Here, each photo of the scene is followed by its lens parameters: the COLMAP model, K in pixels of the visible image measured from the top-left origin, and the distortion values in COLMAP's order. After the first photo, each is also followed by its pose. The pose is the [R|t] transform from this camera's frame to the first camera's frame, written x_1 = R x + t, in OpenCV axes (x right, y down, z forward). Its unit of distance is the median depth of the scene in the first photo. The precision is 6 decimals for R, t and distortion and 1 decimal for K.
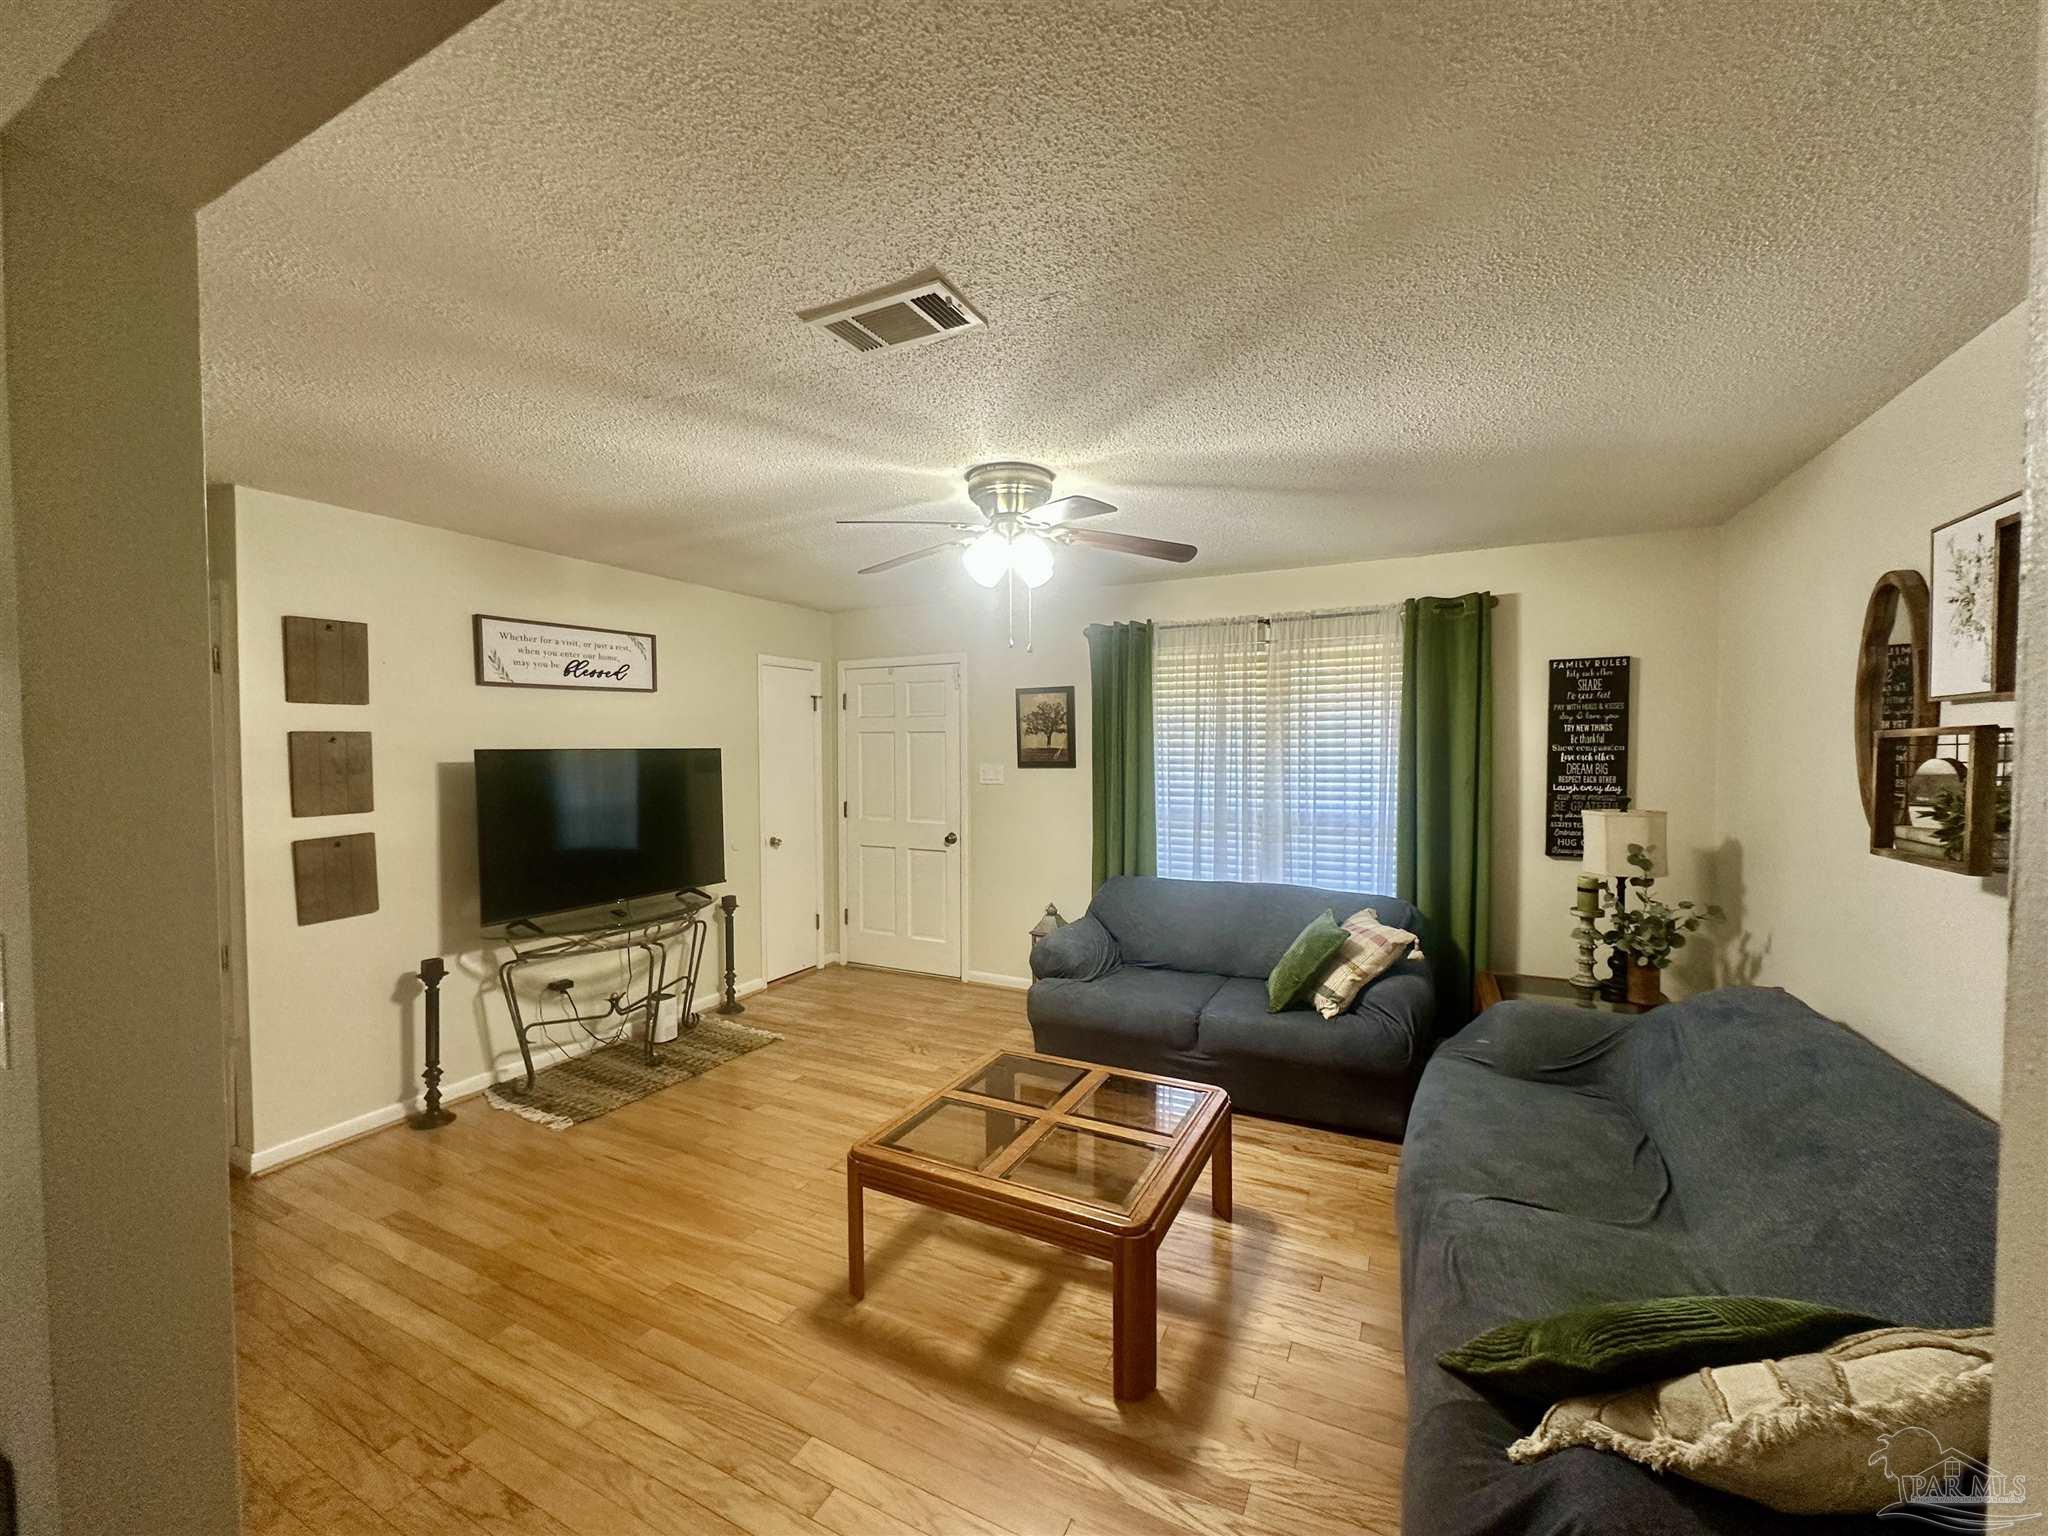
lens RADIAL K [[818.1, 0, 1028.5], [0, 818.1, 771.7], [0, 0, 1]] dist [-0.003552, 0.000859]
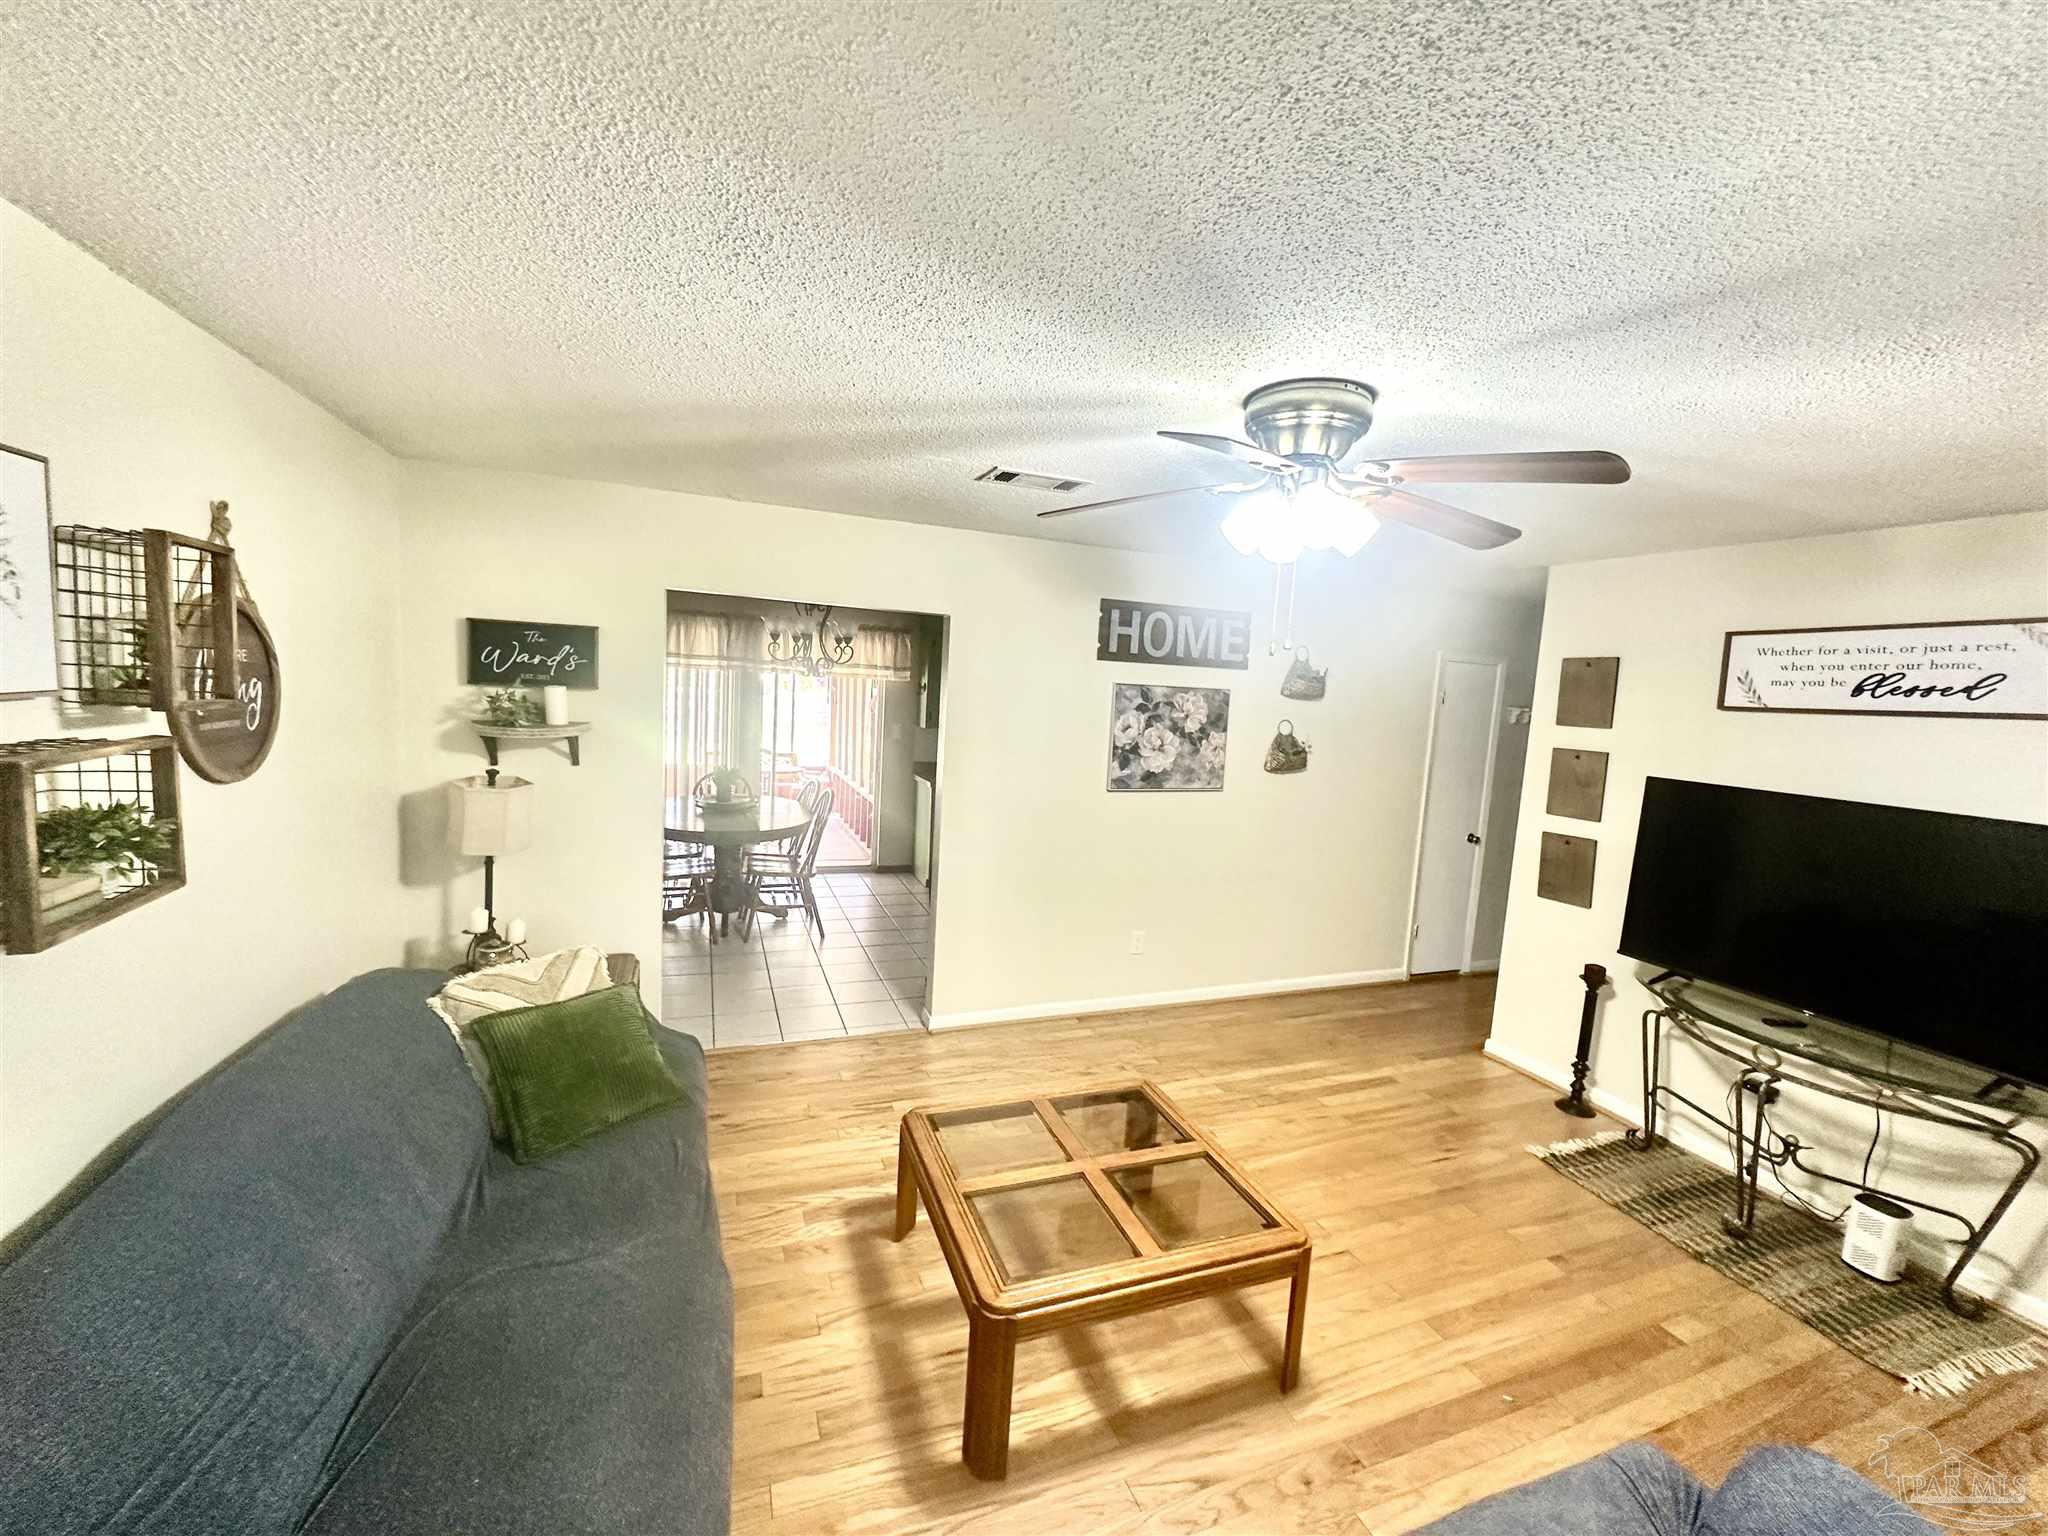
lens RADIAL K [[818.1, 0, 1025.3], [0, 818.1, 766.4], [0, 0, 1]] dist [-0.003552, 0.000859]
pose [[-0.668358, 0.038632, -0.742836, 0.551860], [-0.081423, 0.988850, 0.124685, -0.100354], [0.739370, 0.143818, -0.657760, 1.097322]]
